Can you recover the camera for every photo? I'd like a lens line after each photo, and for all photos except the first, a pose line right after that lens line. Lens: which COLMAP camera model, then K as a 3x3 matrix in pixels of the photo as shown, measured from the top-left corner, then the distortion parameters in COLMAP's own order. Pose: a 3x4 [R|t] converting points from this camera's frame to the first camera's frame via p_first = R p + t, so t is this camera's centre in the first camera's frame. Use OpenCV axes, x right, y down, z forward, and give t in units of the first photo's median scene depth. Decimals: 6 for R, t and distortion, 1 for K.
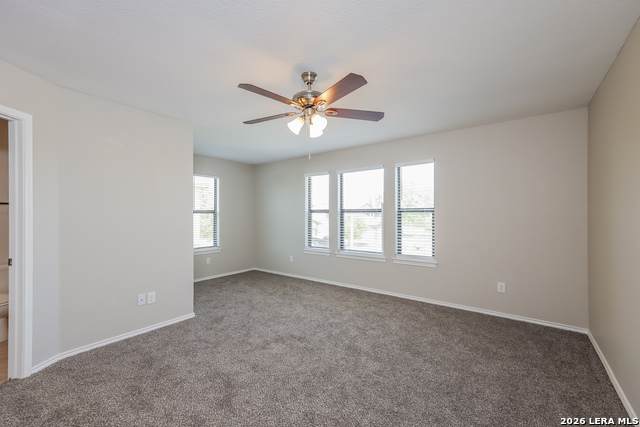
lens RADIAL K [[262.6, 0, 320.0], [0, 262.6, 213.5], [0, 0, 1]] dist [0.001295, 0.000197]
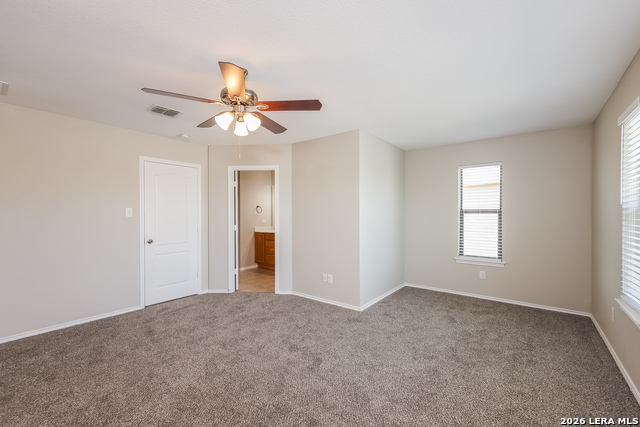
lens RADIAL K [[267.1, 0, 311.1], [0, 267.1, 217.7], [0, 0, 1]] dist [0.021667, 0.000115]
pose [[-0.021370, 0.010335, -0.999718, 0.612125], [0.005021, 0.999935, 0.010230, 0.001438], [0.999759, -0.004801, -0.021421, 0.831327]]
